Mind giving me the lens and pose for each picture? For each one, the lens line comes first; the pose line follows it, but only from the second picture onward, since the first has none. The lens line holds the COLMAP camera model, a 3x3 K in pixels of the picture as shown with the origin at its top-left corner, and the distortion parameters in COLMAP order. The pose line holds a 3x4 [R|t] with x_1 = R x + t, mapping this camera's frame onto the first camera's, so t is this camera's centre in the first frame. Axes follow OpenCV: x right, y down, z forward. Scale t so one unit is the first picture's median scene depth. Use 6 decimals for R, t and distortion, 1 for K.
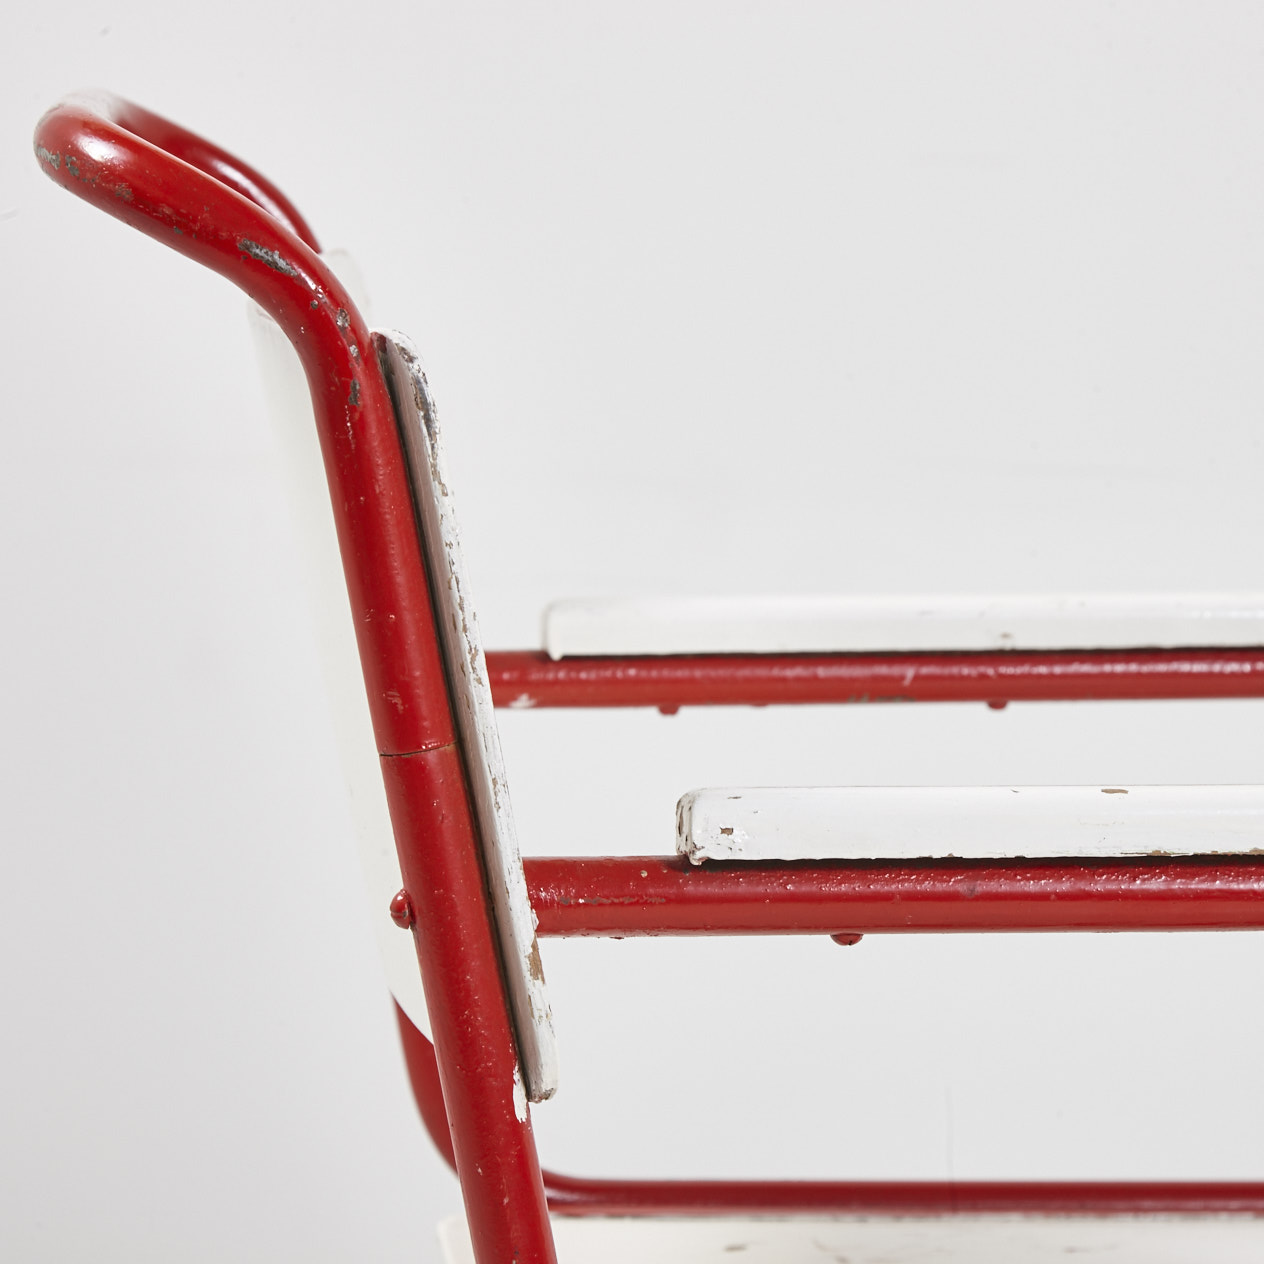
lens RADIAL K [[5659.2, 0, 632.3], [0, 5659.2, 631.8], [0, 0, 1]] dist [-0.185670, 0.000000]
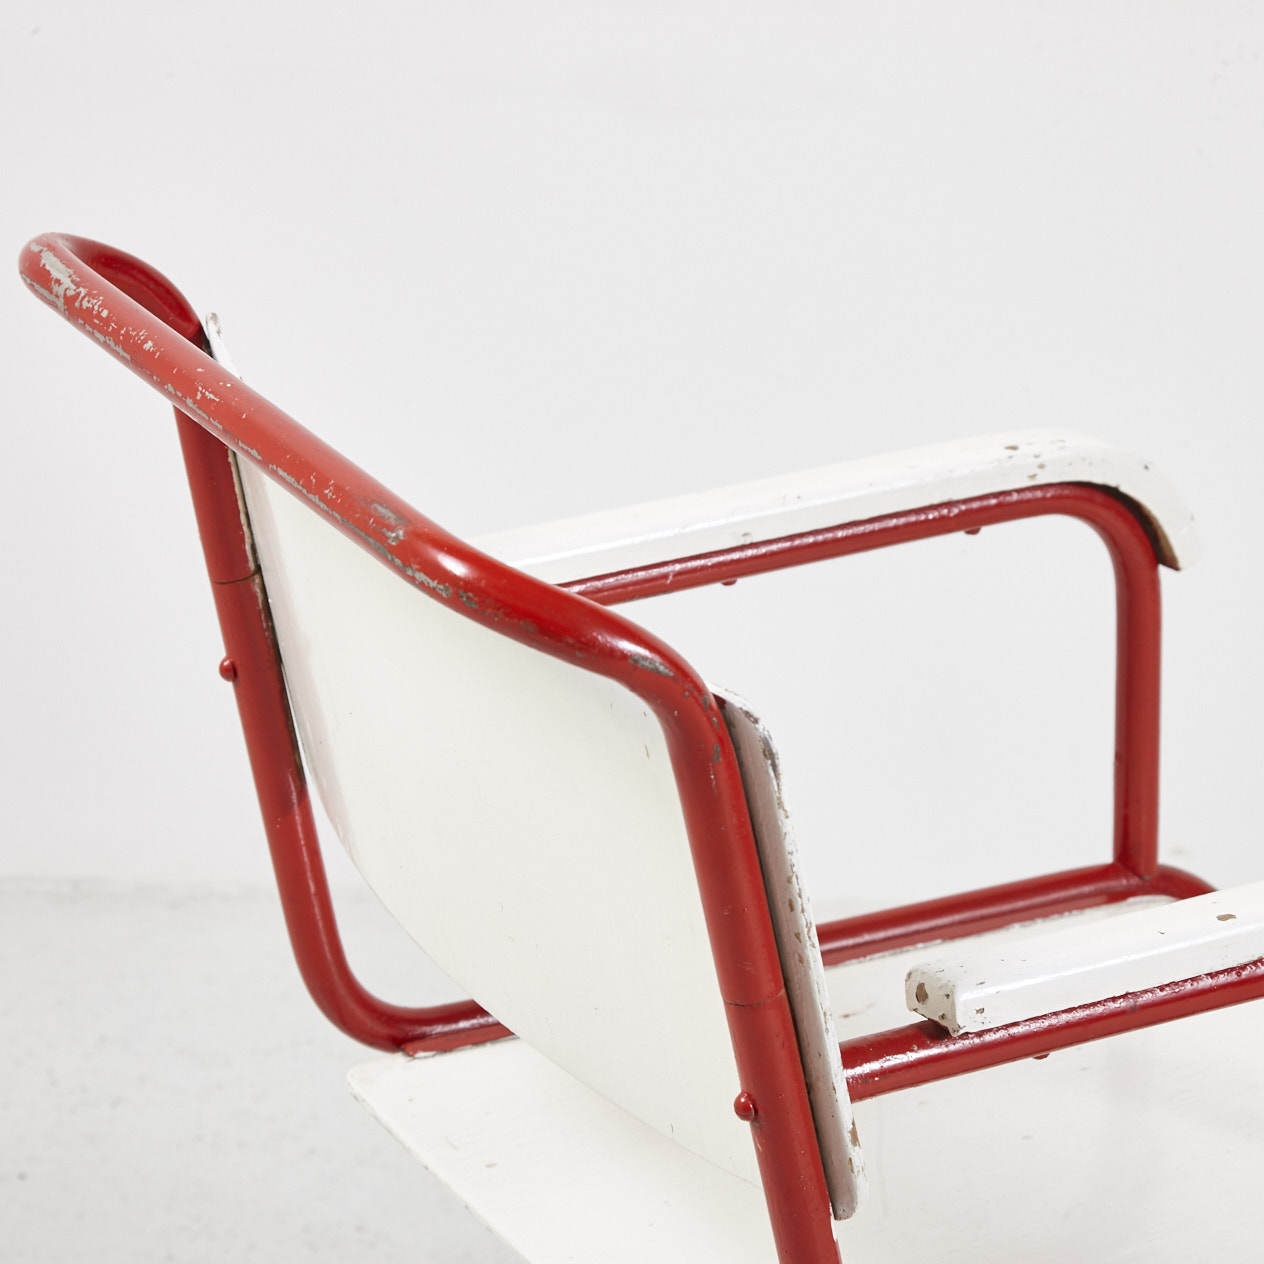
lens RADIAL K [[5659.2, 0, 633.7], [0, 5659.2, 634.4], [0, 0, 1]] dist [-0.185670, 0.000000]
pose [[0.929678, -0.160155, 0.331737, -0.480773], [0.067249, 0.959199, 0.274618, -0.415575], [-0.362184, -0.232997, 0.902516, -0.131536]]
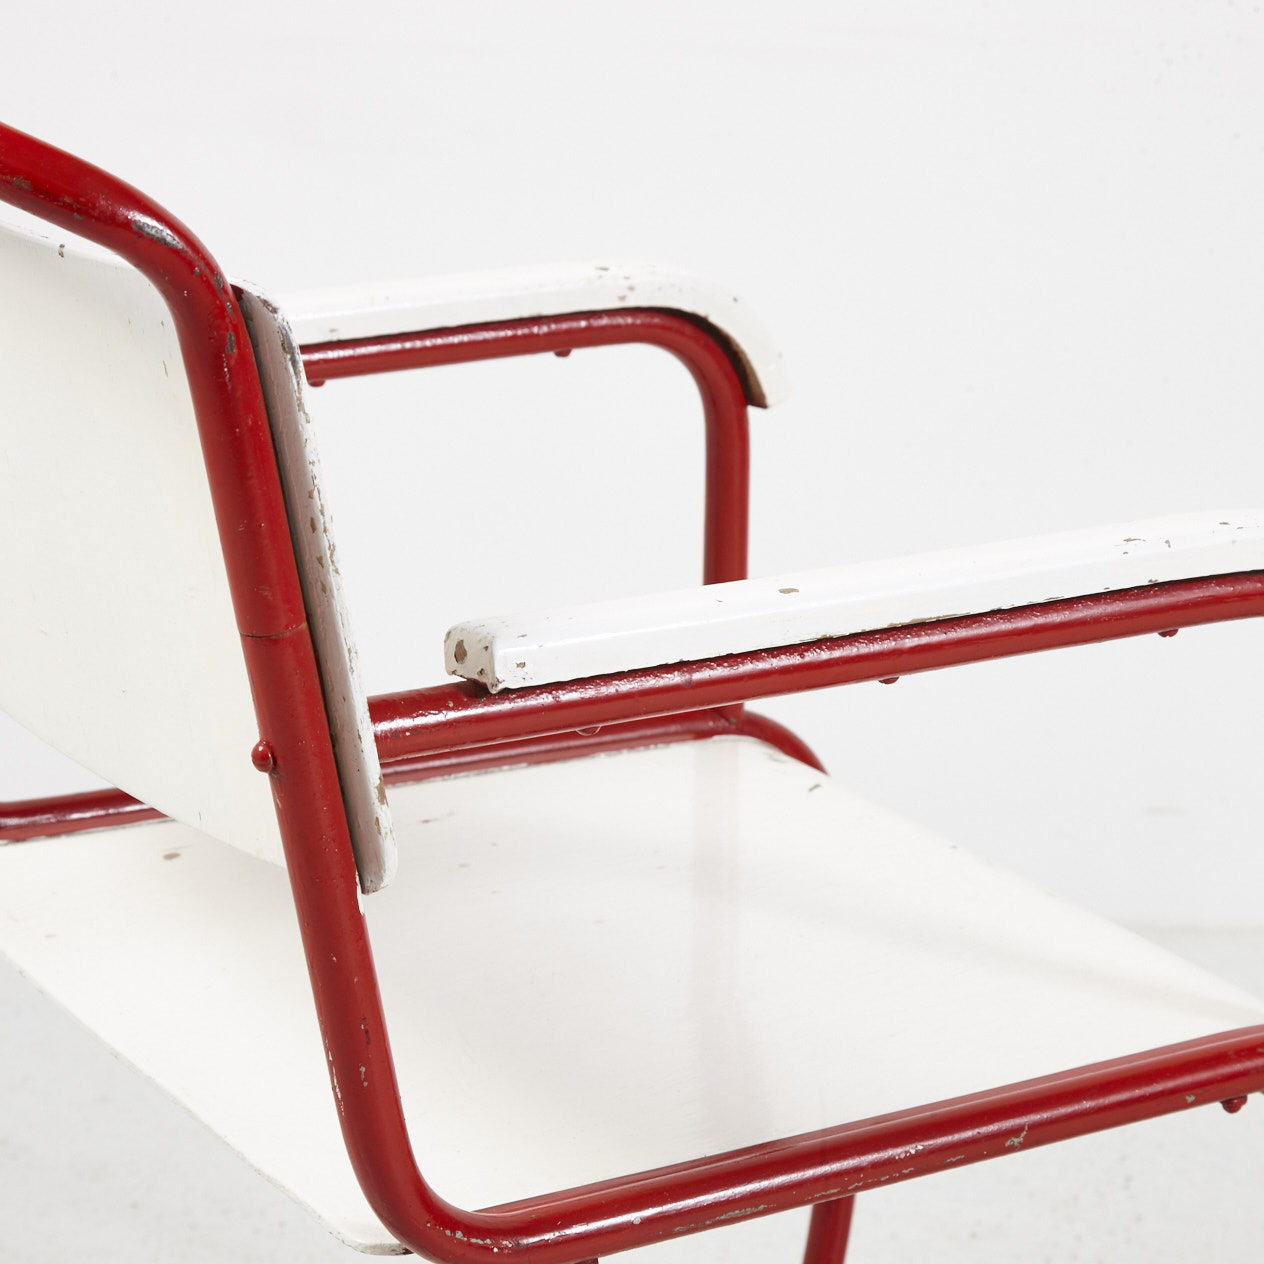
lens RADIAL K [[4341.8, 0, 630.3], [0, 4341.8, 627.5], [0, 0, 1]] dist [-0.058327, 0.000000]
pose [[0.914627, -0.113055, 0.388169, -0.326295], [0.037100, 0.979526, 0.197872, -0.158103], [-0.402592, -0.166578, 0.900095, 0.150401]]
